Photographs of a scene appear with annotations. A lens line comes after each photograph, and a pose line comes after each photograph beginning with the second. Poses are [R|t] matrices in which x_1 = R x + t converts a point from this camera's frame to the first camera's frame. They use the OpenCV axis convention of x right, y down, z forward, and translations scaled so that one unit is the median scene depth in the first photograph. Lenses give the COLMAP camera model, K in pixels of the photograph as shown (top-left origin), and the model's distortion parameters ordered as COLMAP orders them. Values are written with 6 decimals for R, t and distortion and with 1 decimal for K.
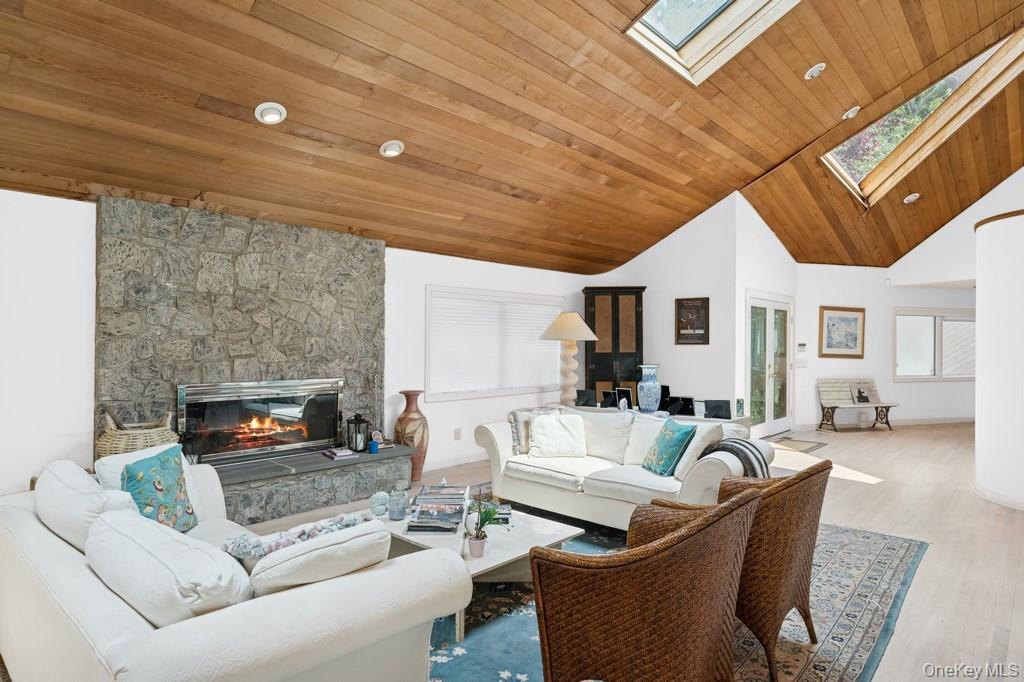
lens RADIAL K [[570.1, 0, 513.0], [0, 570.1, 343.9], [0, 0, 1]] dist [-0.005049, 0.000054]
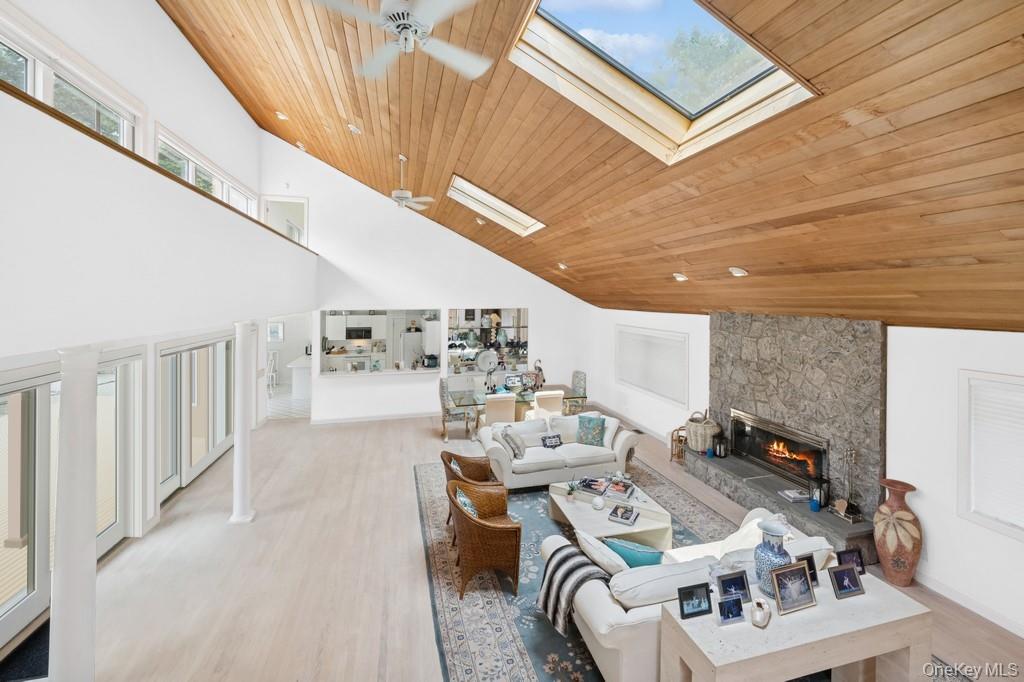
lens RADIAL K [[424.4, 0, 520.7], [0, 424.4, 300.2], [0, 0, 1]] dist [-0.002450, 0.000080]
pose [[-0.517808, -0.002145, -0.855494, 0.876524], [-0.012047, 0.999916, 0.004785, -0.254435], [0.855412, 0.012784, -0.517790, 1.010634]]
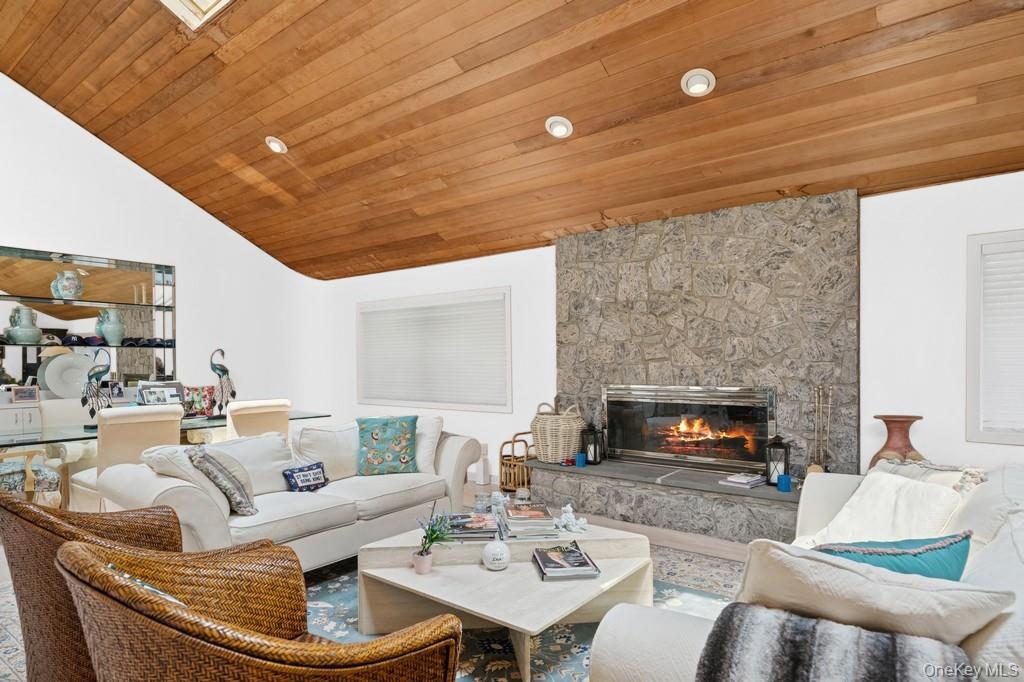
lens RADIAL K [[565.8, 0, 503.2], [0, 565.8, 374.5], [0, 0, 1]] dist [0.002644, -0.001233]
pose [[0.086603, 0.012253, -0.996168, 0.488143], [0.006235, 0.999898, 0.012841, 0.032643], [0.996223, -0.007323, 0.086518, 0.628020]]
